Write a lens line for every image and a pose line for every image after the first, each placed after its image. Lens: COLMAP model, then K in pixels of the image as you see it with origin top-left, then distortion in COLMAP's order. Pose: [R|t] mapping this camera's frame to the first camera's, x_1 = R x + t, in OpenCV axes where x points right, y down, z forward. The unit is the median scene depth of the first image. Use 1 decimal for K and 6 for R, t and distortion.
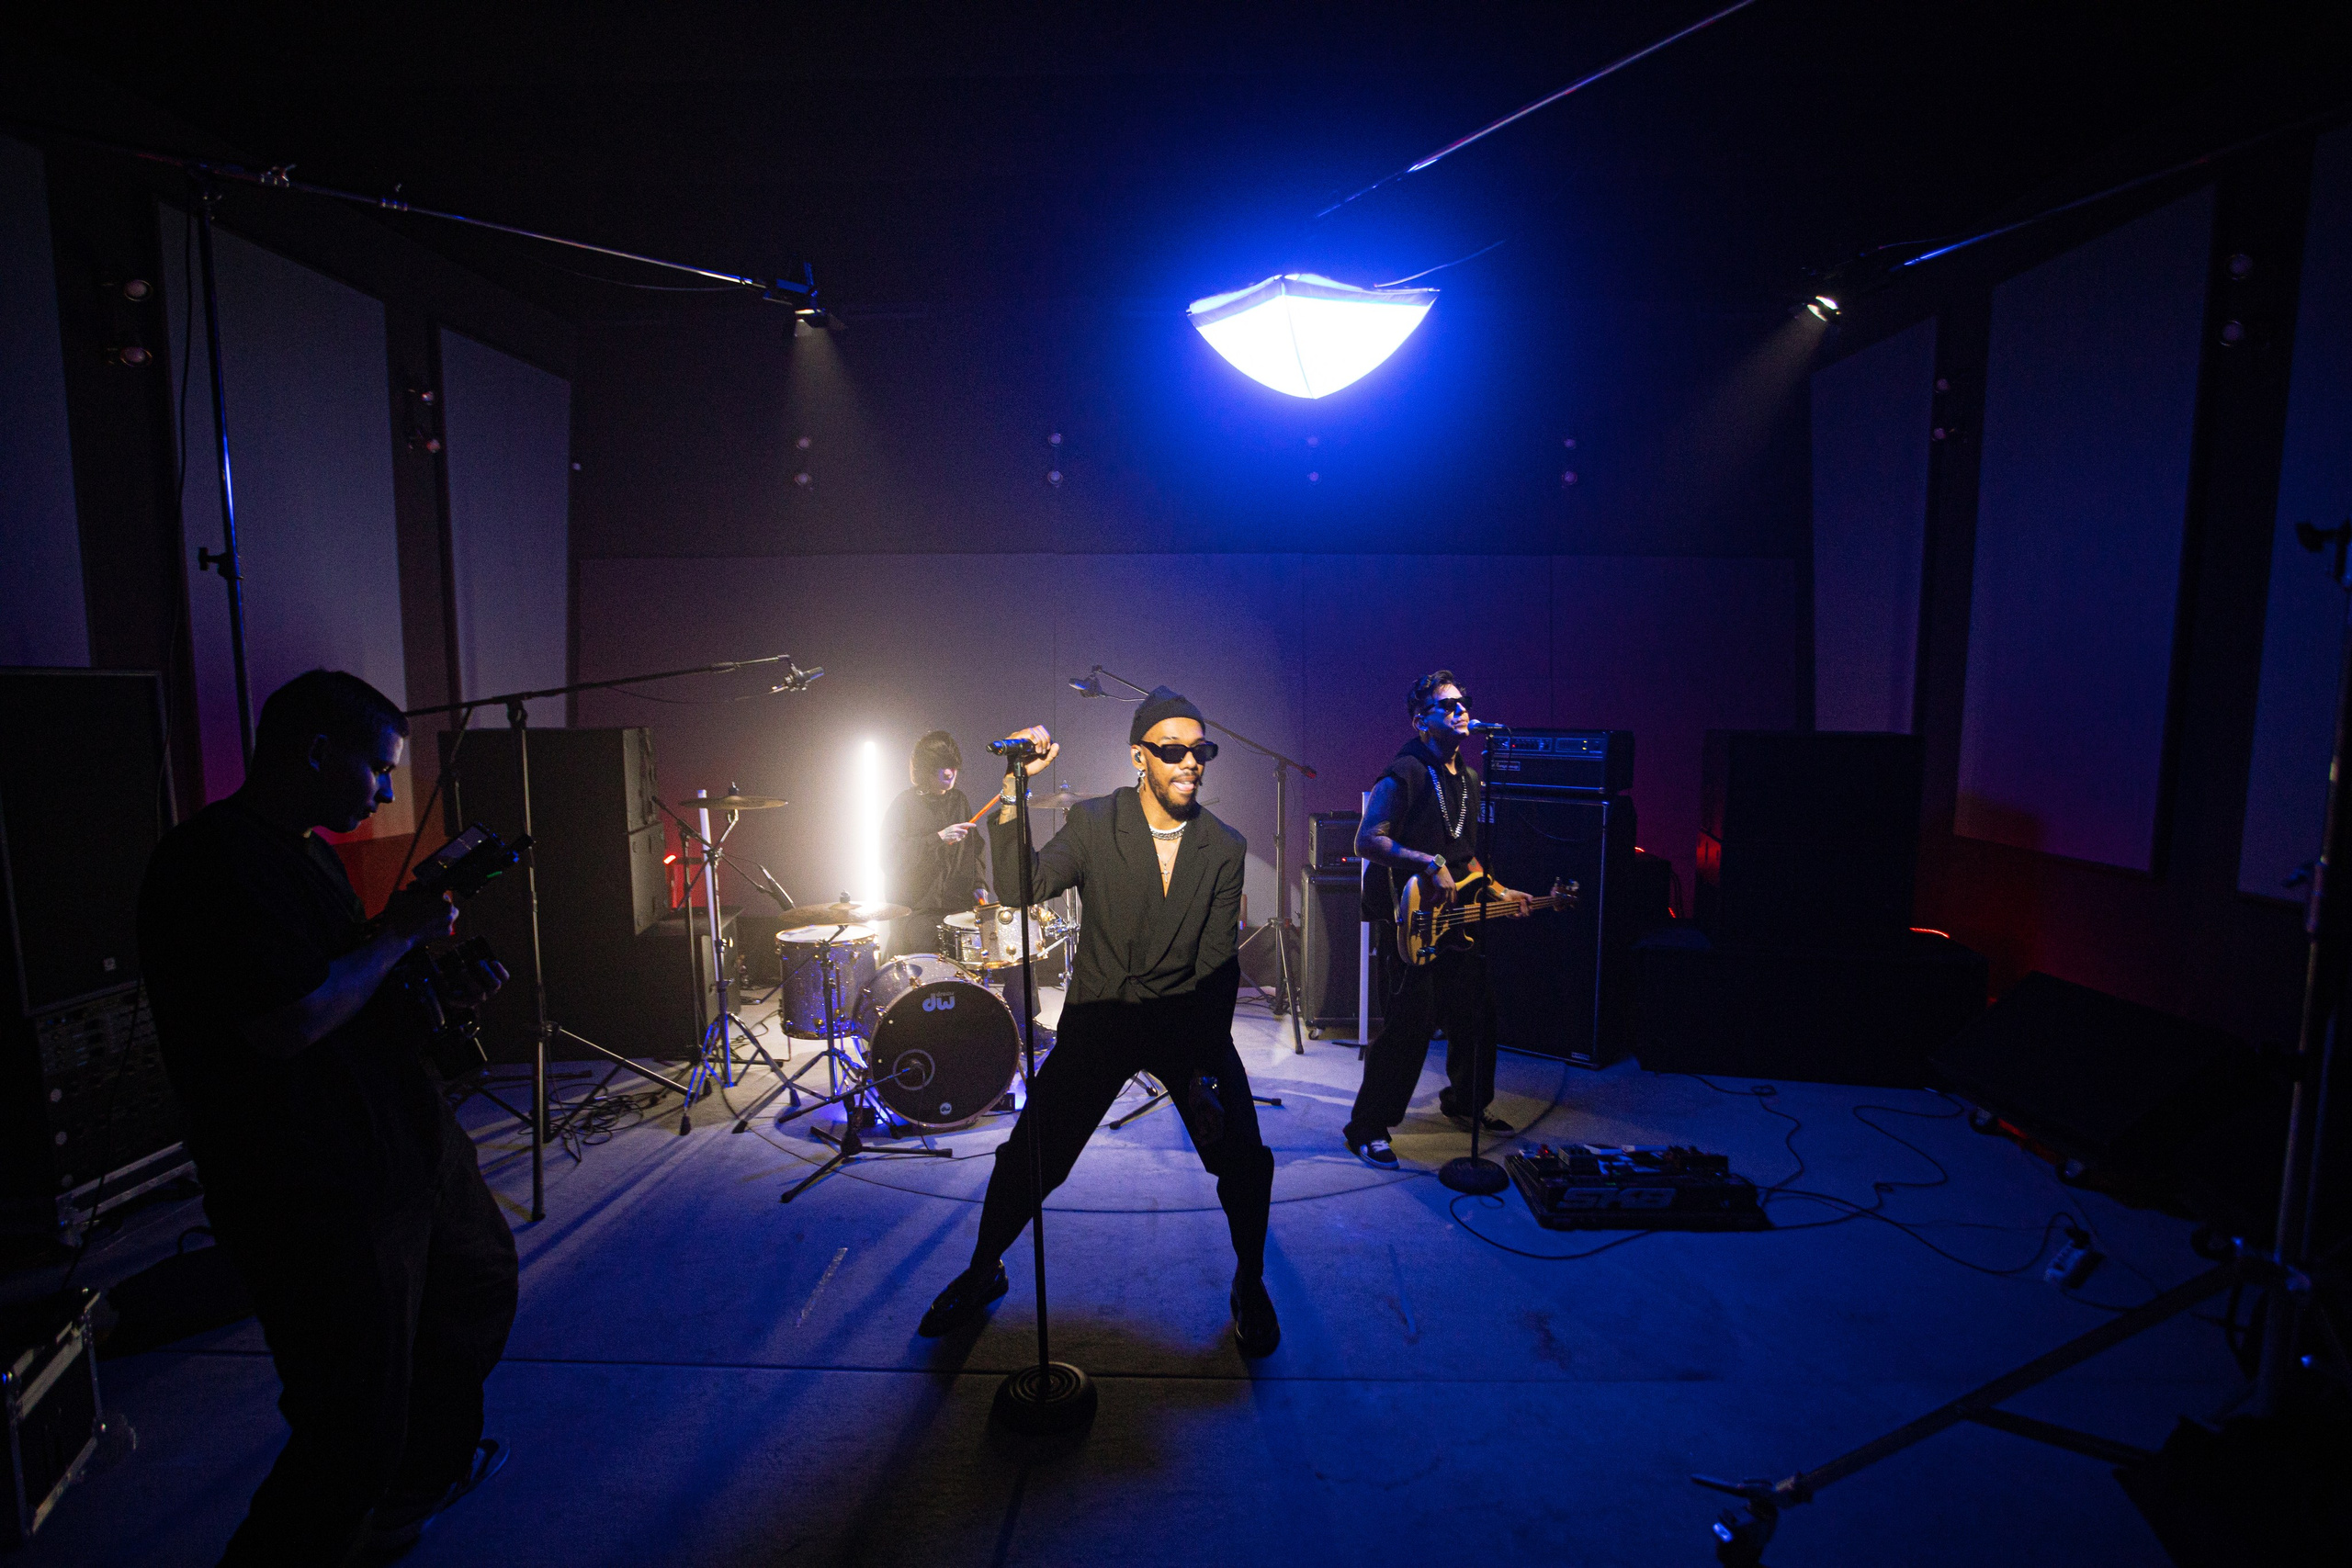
lens RADIAL K [[1229.9, 0, 1193.7], [0, 1229.9, 818.4], [0, 0, 1]] dist [-0.057341, 0.000643]
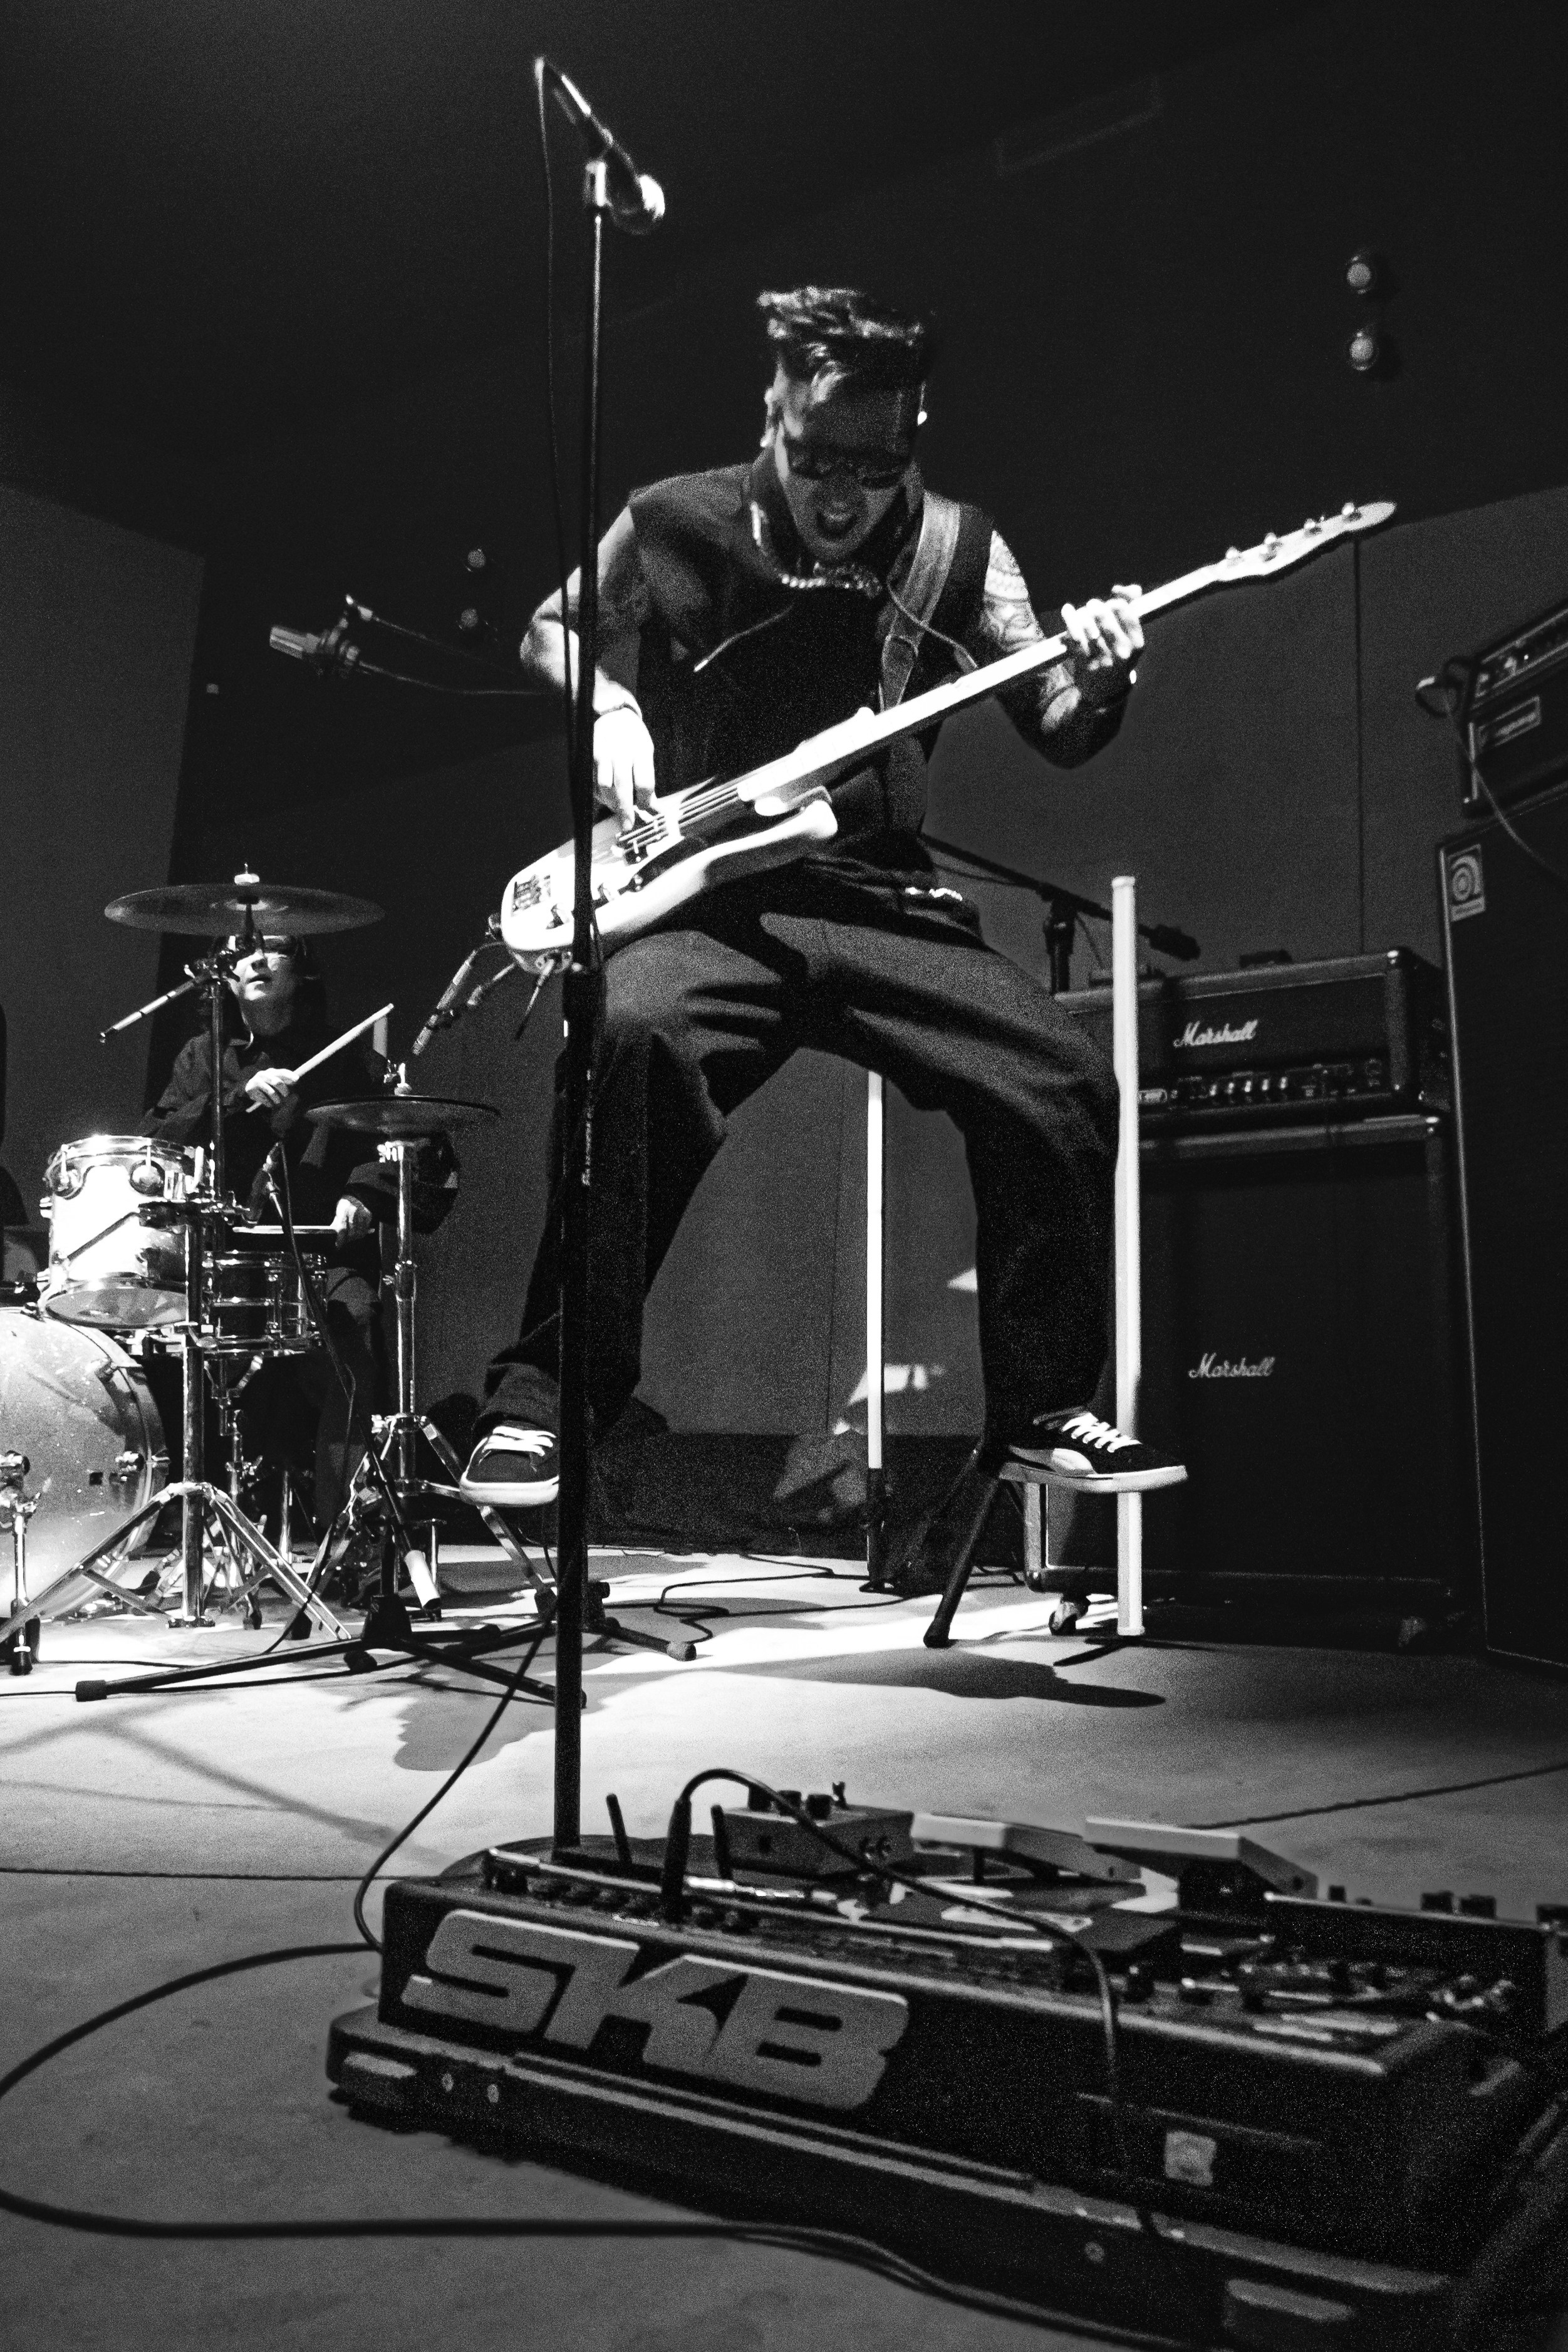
lens RADIAL K [[1959.4, 0, 966.1], [0, 1959.4, 1216.5], [0, 0, 1]] dist [-0.070257, 0.009878]
pose [[0.853382, -0.067194, -0.516937, 0.459650], [-0.031471, 0.983208, -0.179756, 0.208048], [0.520335, 0.169669, 0.836937, 0.641878]]
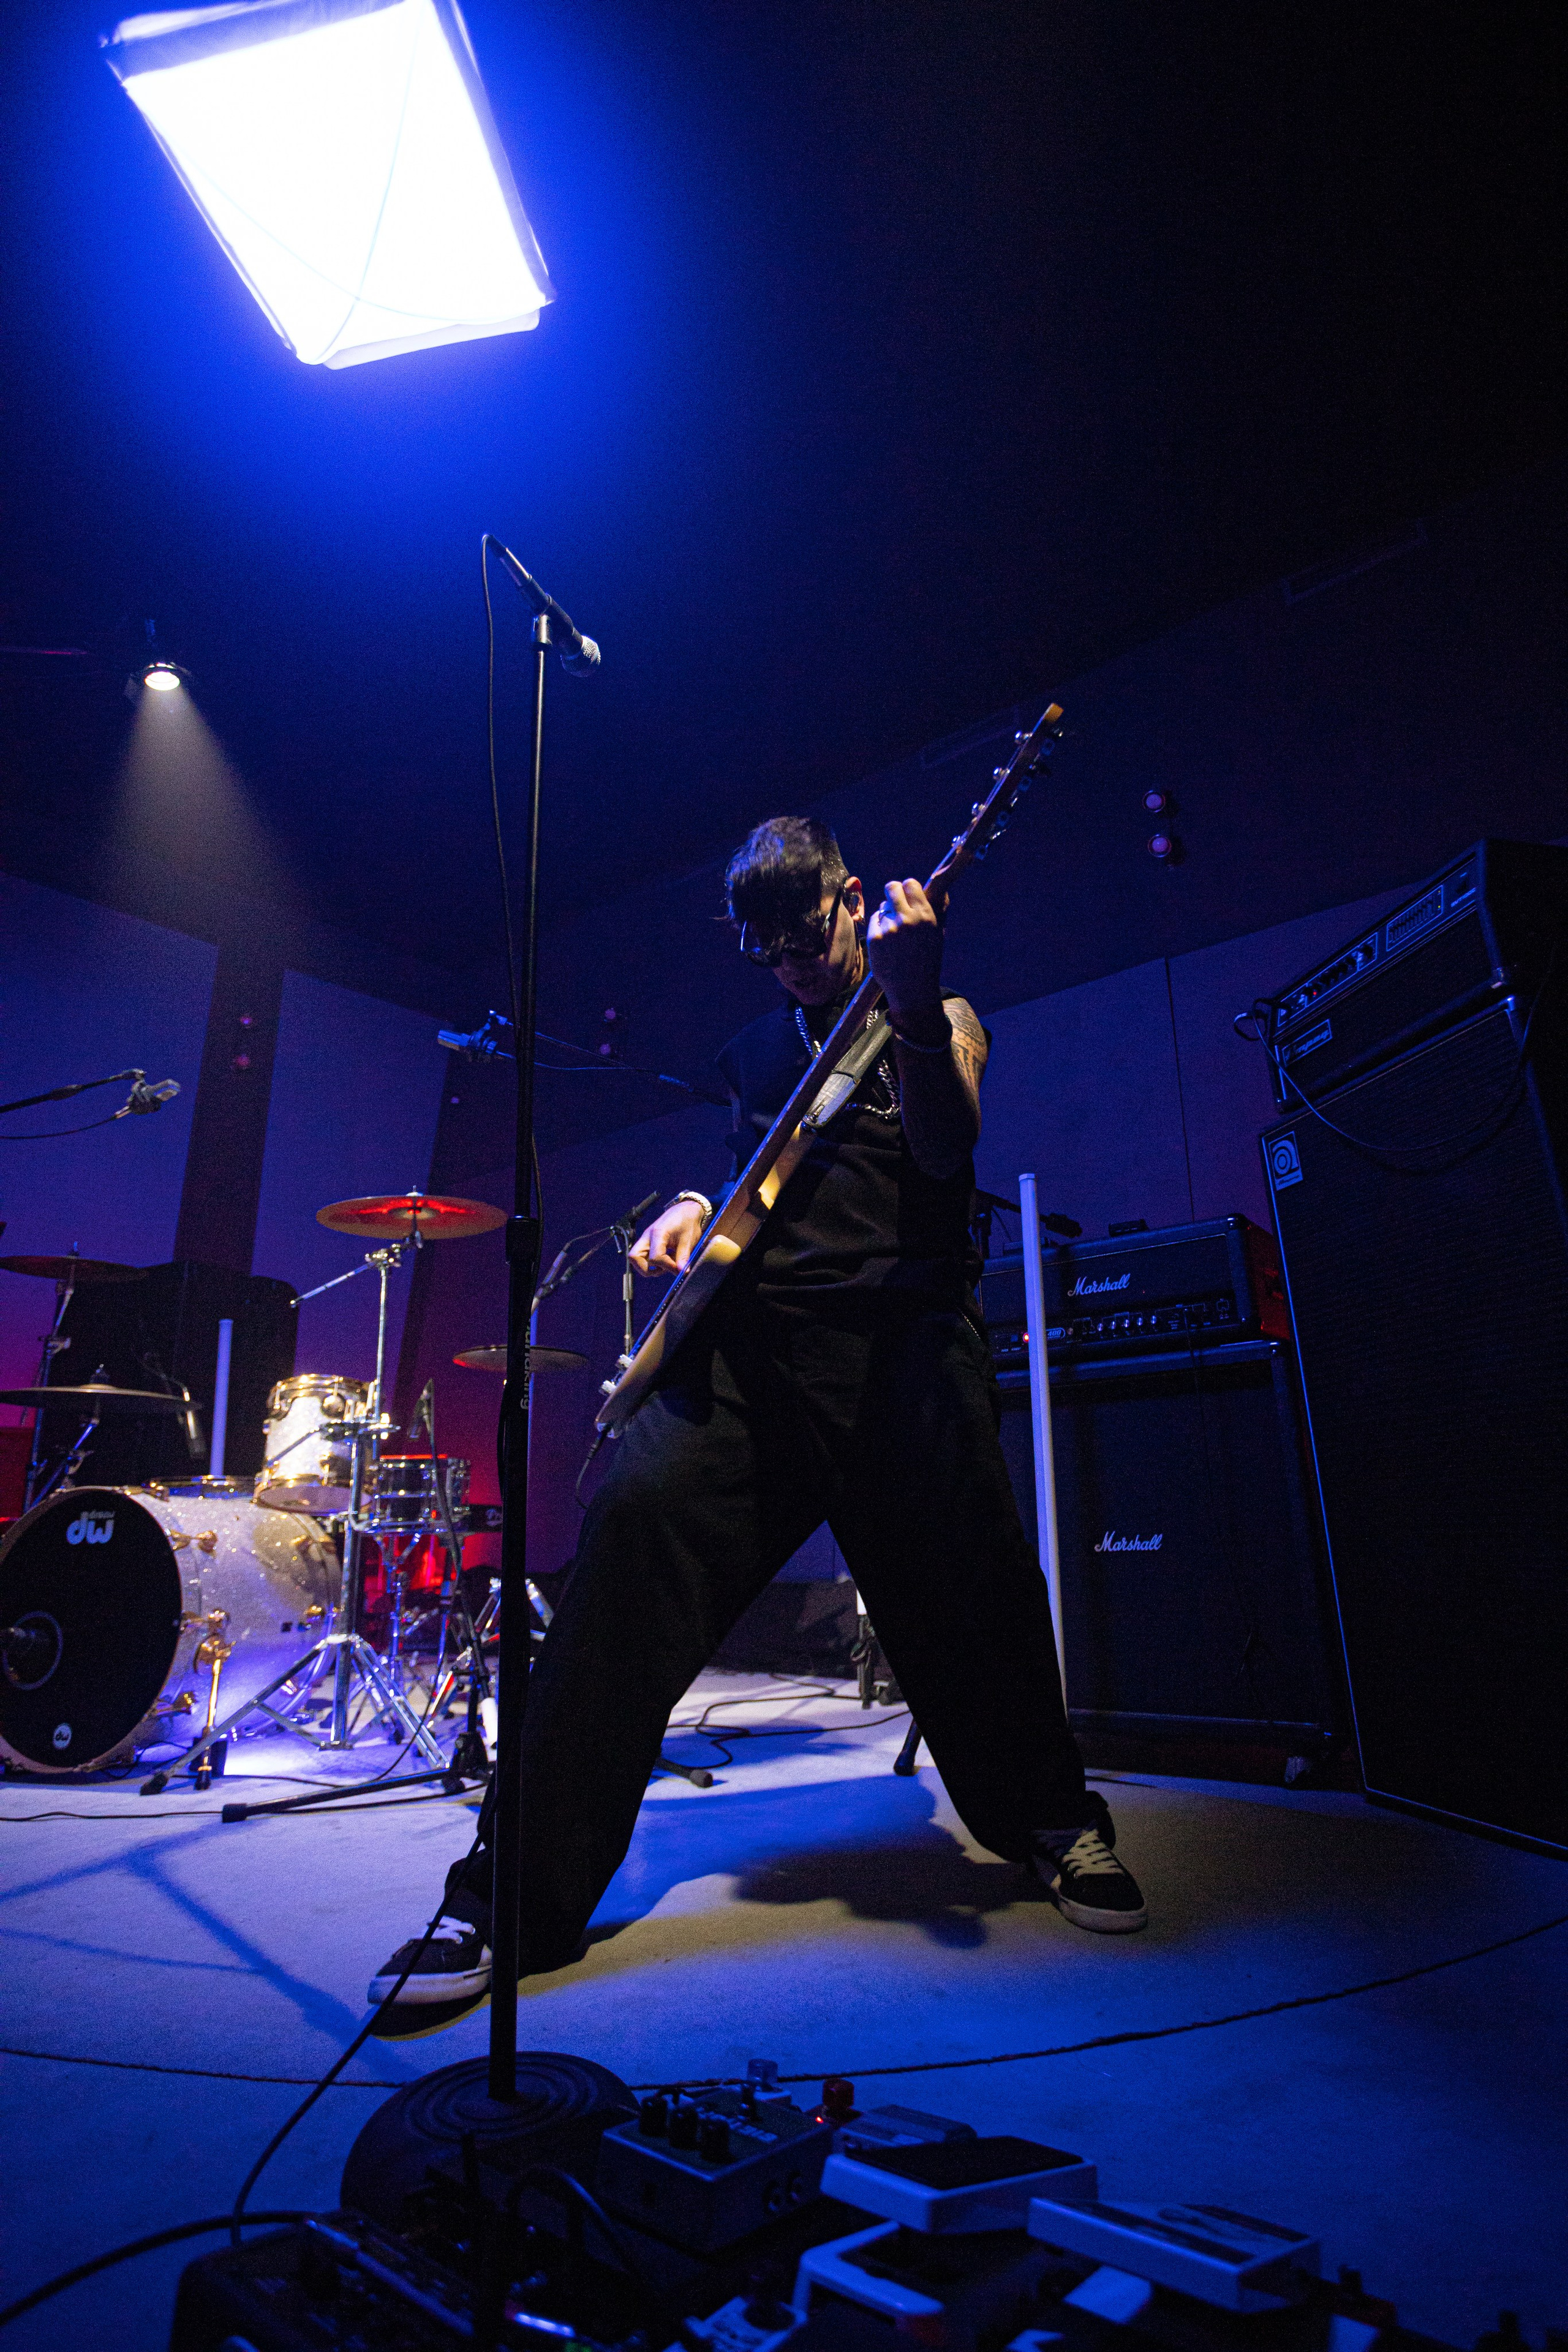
lens RADIAL K [[1178.2, 0, 801.1], [0, 1178.2, 1153.3], [0, 0, 1]] dist [-0.081796, 0.045065]
pose [[0.788479, -0.213910, -0.576666, 0.405382], [-0.037281, 0.919228, -0.391956, 0.183742], [0.613931, 0.330548, 0.716817, 0.747419]]
